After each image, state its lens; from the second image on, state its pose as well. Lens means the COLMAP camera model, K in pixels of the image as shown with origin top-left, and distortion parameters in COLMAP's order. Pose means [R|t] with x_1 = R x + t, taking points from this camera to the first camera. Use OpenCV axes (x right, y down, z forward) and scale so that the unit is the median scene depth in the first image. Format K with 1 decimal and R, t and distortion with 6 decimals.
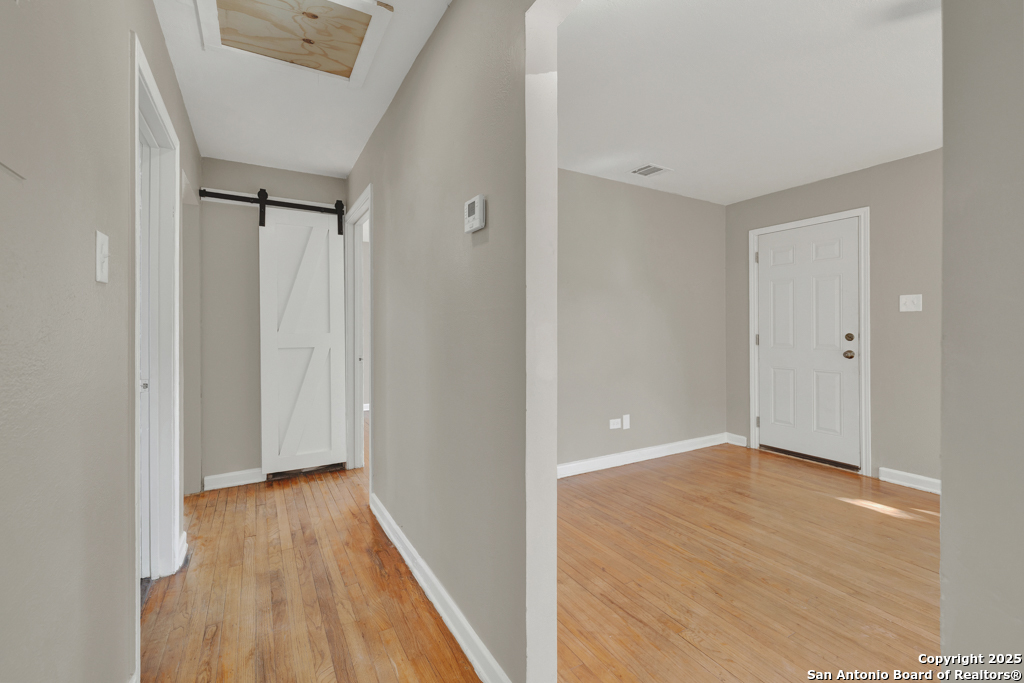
lens RADIAL K [[440.2, 0, 510.4], [0, 440.2, 336.5], [0, 0, 1]] dist [0.001865, 0.001330]
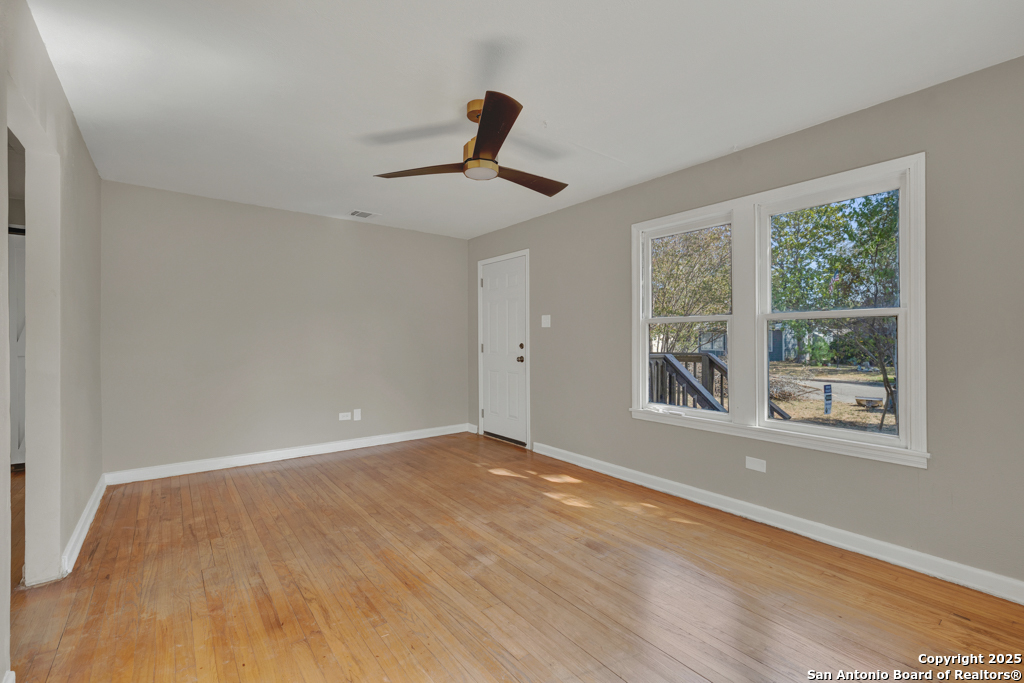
lens RADIAL K [[440.2, 0, 510.7], [0, 440.2, 343.1], [0, 0, 1]] dist [0.001865, 0.001330]
pose [[0.988192, 0.000555, 0.153217, 0.588435], [0.000472, 0.999978, -0.006671, 0.001769], [-0.153217, 0.006664, 0.988170, -0.338485]]
